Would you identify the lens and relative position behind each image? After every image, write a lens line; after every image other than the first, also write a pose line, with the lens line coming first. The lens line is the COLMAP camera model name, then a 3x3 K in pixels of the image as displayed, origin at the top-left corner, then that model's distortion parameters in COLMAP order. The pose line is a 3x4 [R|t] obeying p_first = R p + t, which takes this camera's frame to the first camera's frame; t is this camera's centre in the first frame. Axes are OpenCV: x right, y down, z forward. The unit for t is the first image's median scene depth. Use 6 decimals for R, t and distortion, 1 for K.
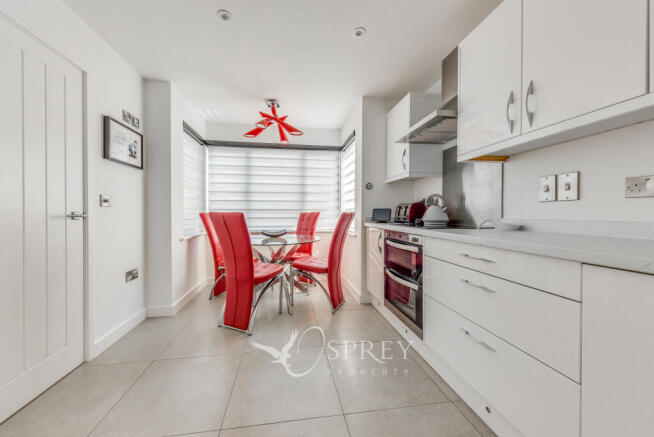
lens RADIAL K [[224.0, 0, 327.0], [0, 224.0, 218.5], [0, 0, 1]] dist [-0.000008, 0.000010]
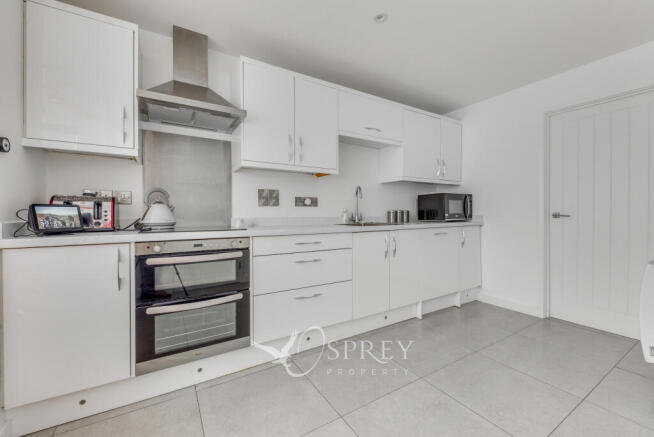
lens RADIAL K [[271.4, 0, 327.0], [0, 271.4, 218.5], [0, 0, 1]] dist [-0.000437, -0.000056]
pose [[-0.355168, -0.016461, 0.934658, -0.775457], [0.029135, 0.999164, 0.028668, -0.027198], [-0.934348, 0.037413, -0.354392, 1.097971]]
